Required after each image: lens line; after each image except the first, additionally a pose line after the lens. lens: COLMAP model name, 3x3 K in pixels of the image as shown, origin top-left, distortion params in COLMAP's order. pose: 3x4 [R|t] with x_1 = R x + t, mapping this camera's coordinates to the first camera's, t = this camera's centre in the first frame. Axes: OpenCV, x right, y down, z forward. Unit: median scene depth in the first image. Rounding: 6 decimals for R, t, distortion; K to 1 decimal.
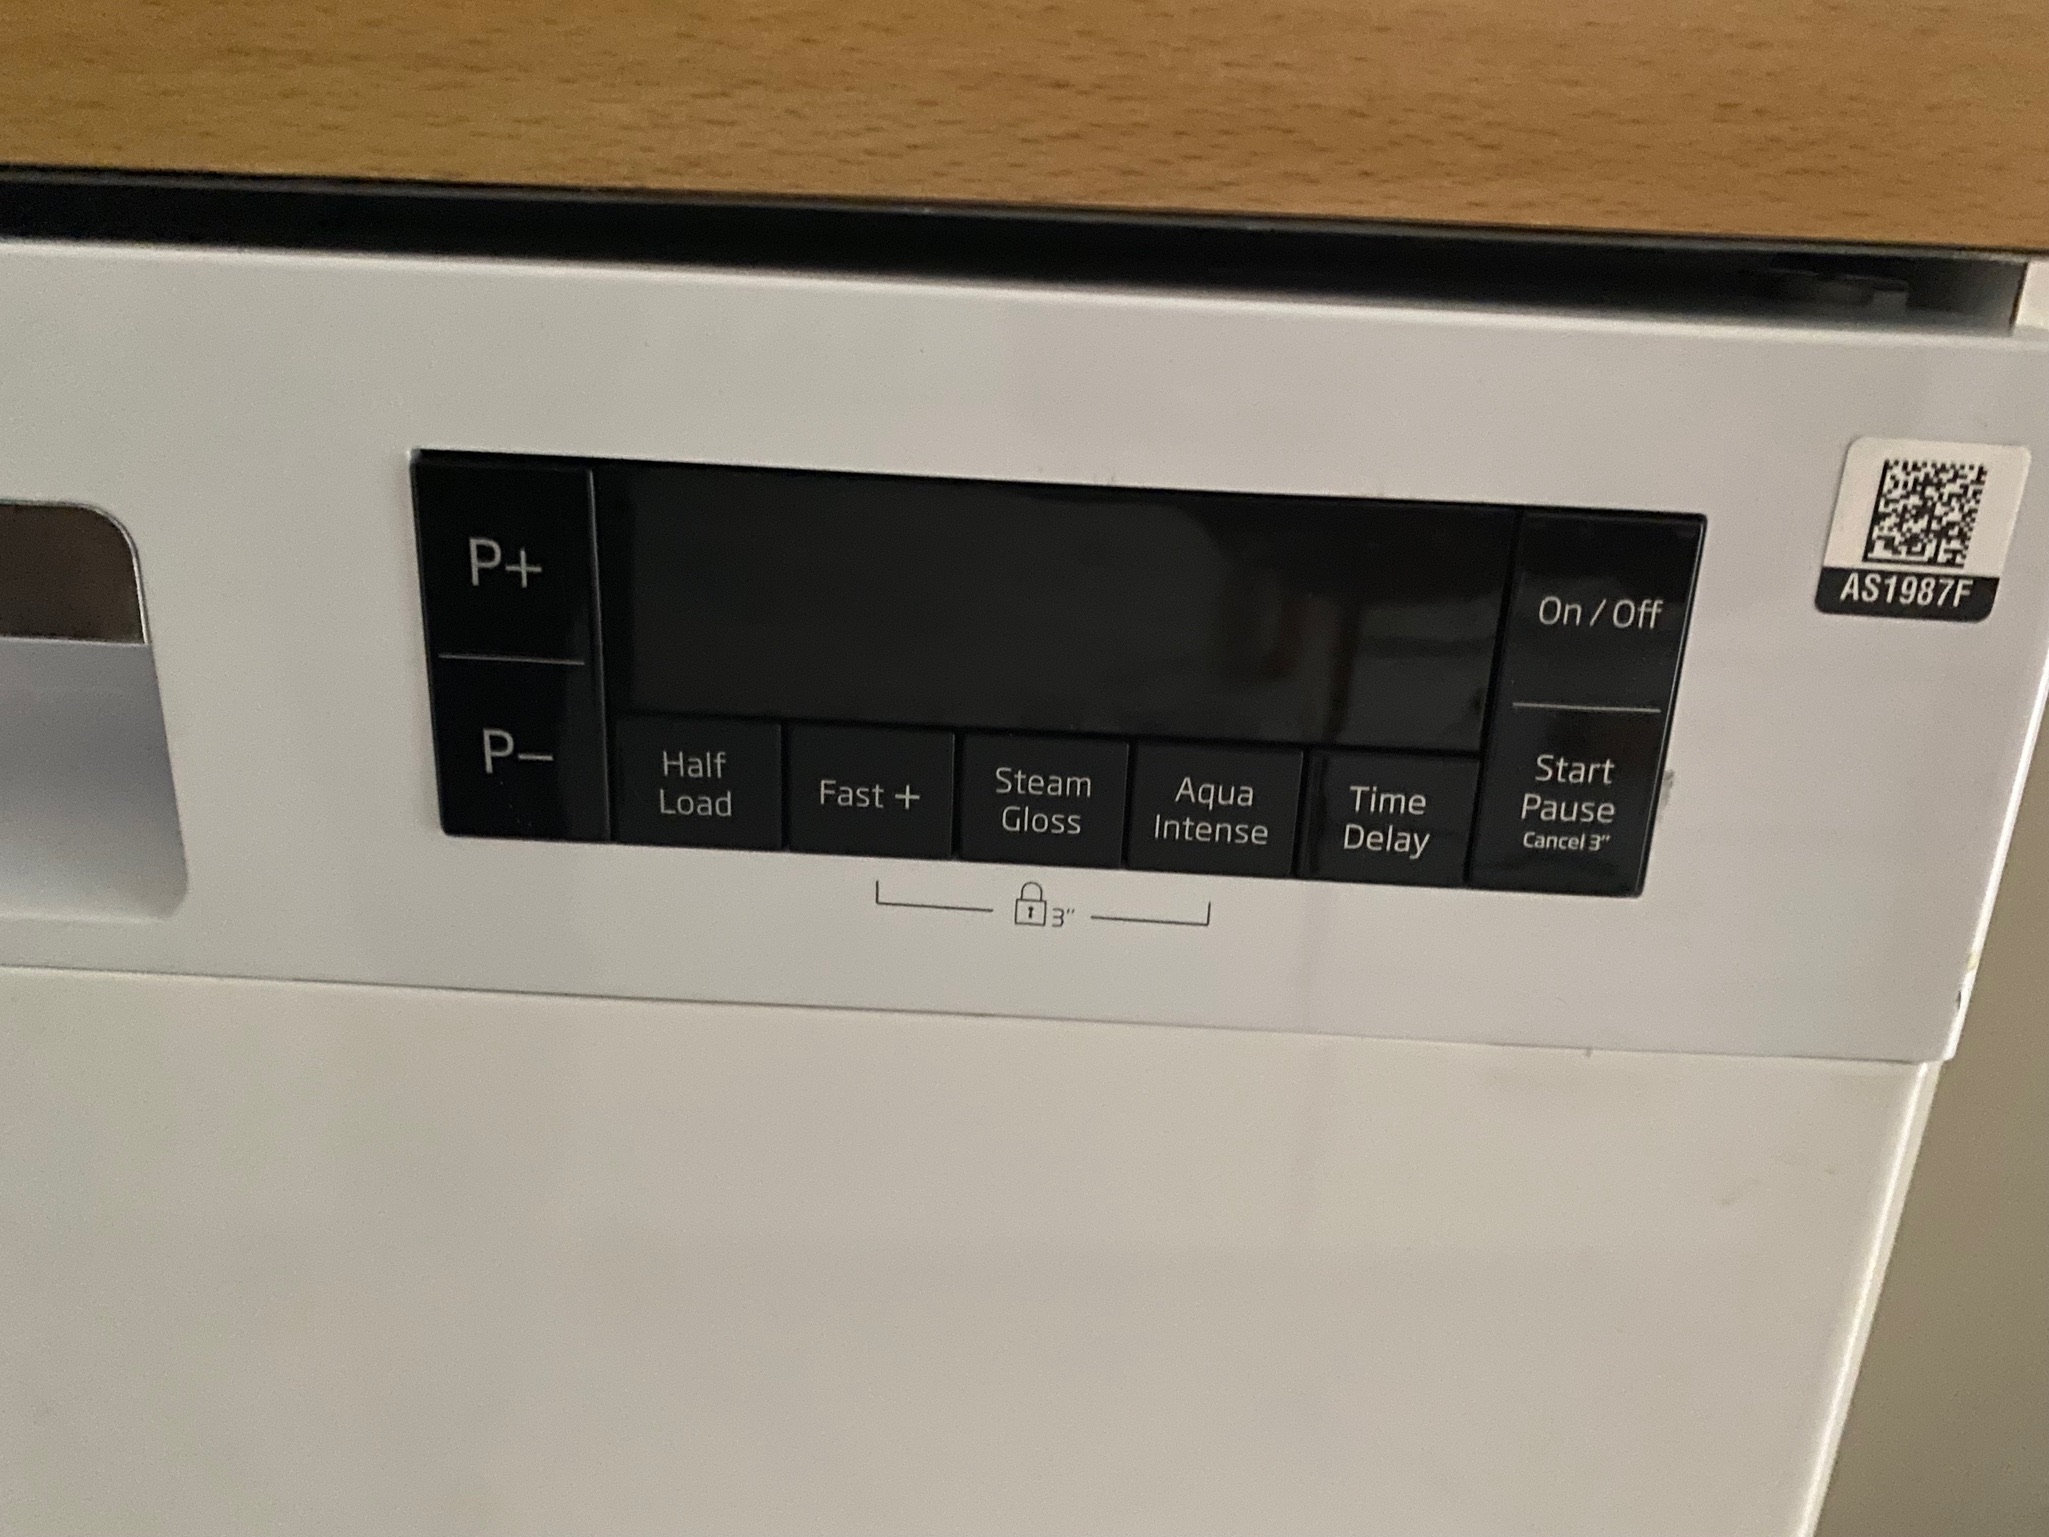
lens RADIAL K [[1545.9, 0, 1025.5], [0, 1545.9, 767.0], [0, 0, 1]] dist [-0.028458, 0.026573]
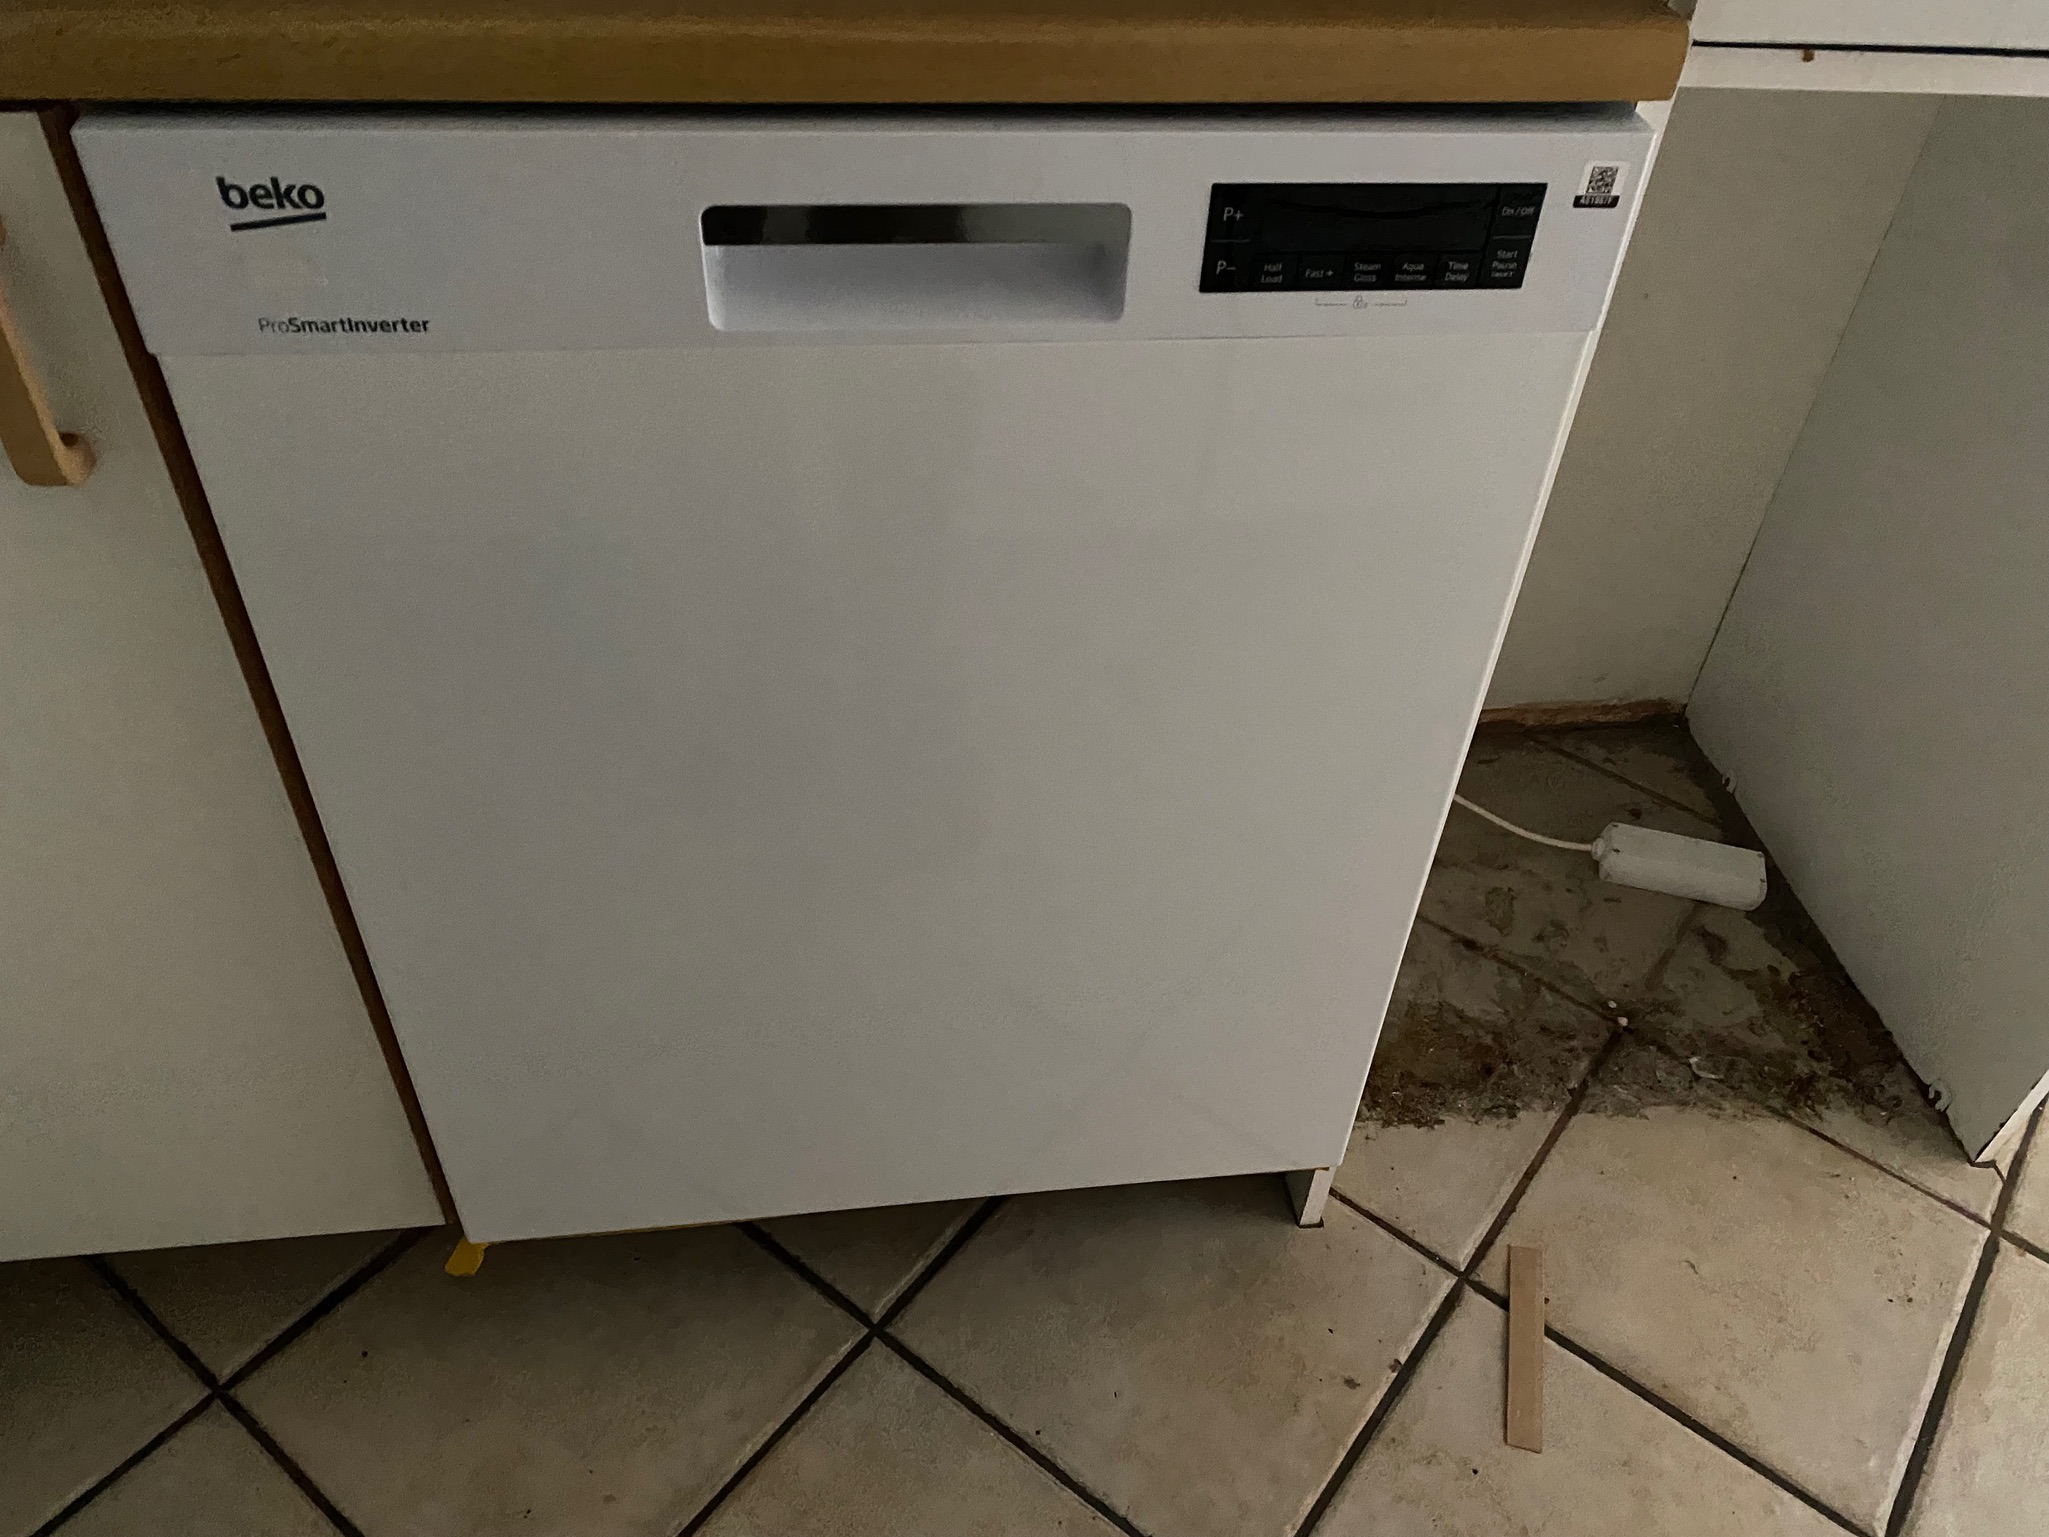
lens RADIAL K [[1545.9, 0, 1037.8], [0, 1545.9, 765.2], [0, 0, 1]] dist [-0.028458, 0.026573]
pose [[0.984178, -0.110932, 0.138156, -1.371823], [0.048509, 0.918656, 0.392068, -0.368165], [-0.170411, -0.379163, 0.909503, -2.576280]]
